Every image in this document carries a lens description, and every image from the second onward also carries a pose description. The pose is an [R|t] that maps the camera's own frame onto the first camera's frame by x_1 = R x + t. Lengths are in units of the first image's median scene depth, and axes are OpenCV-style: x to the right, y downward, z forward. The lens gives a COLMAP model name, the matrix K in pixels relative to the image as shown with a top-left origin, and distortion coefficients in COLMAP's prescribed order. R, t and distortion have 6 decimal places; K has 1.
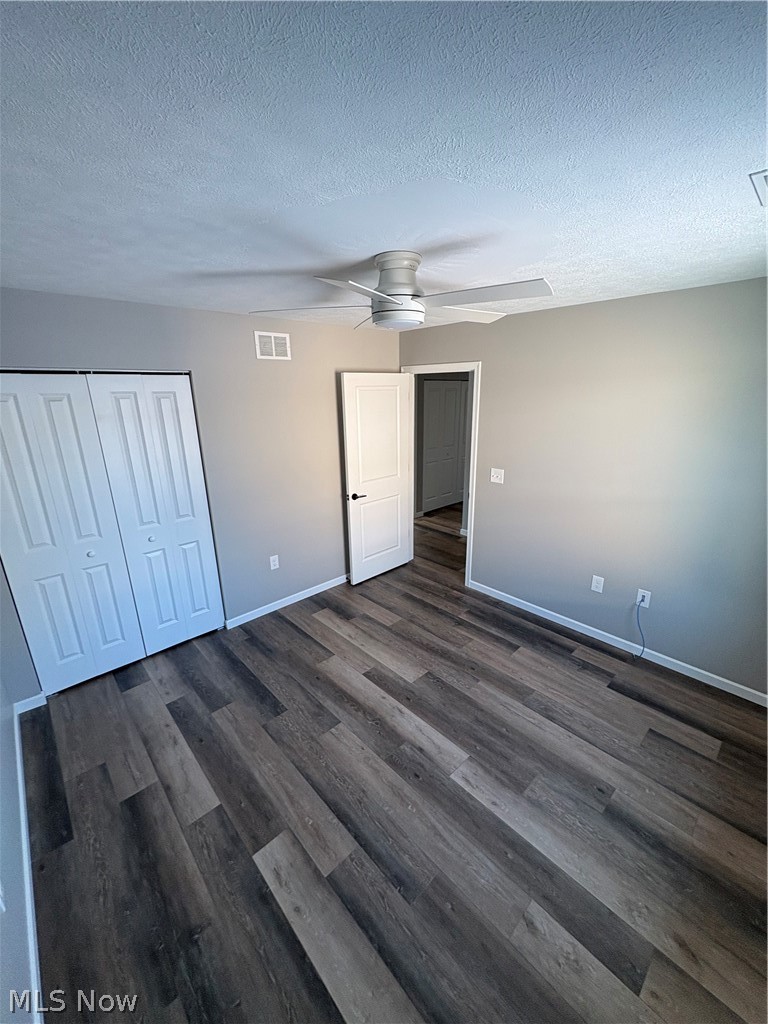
lens RADIAL K [[407.0, 0, 385.2], [0, 407.0, 510.6], [0, 0, 1]] dist [0.000771, 0.000073]
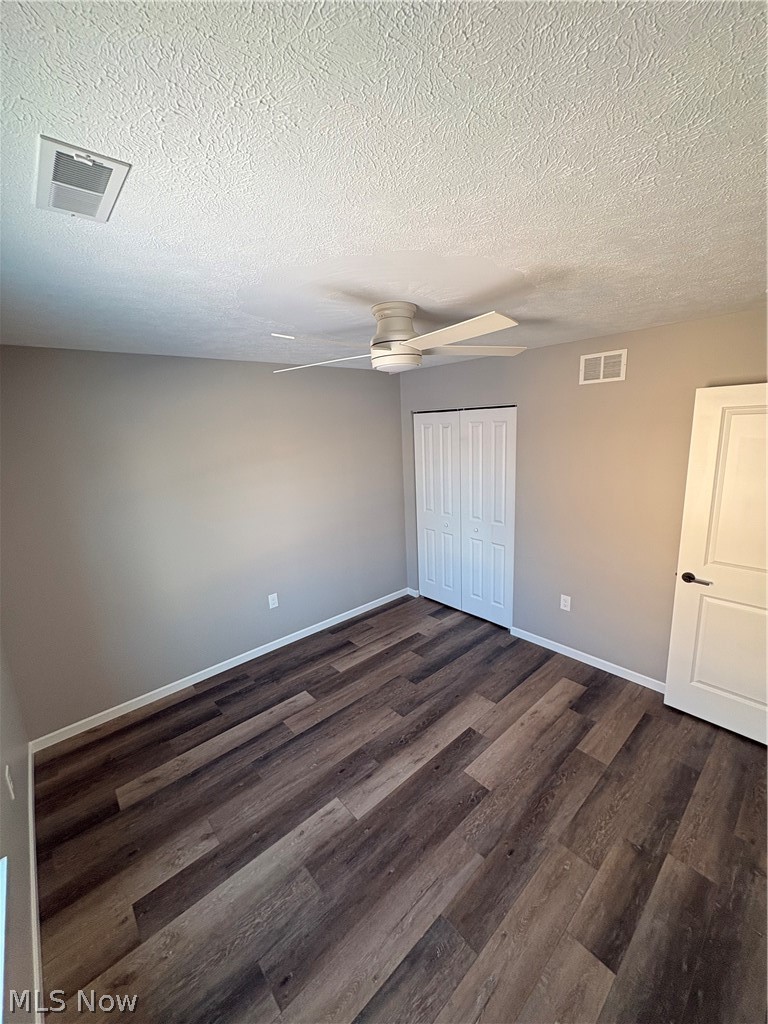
lens RADIAL K [[407.0, 0, 385.2], [0, 407.0, 510.6], [0, 0, 1]] dist [0.000771, 0.000073]
pose [[-0.023231, 0.223082, -0.974523, 0.826752], [-0.243235, 0.944233, 0.221947, -0.245854], [0.969689, 0.242194, 0.032326, 0.748512]]
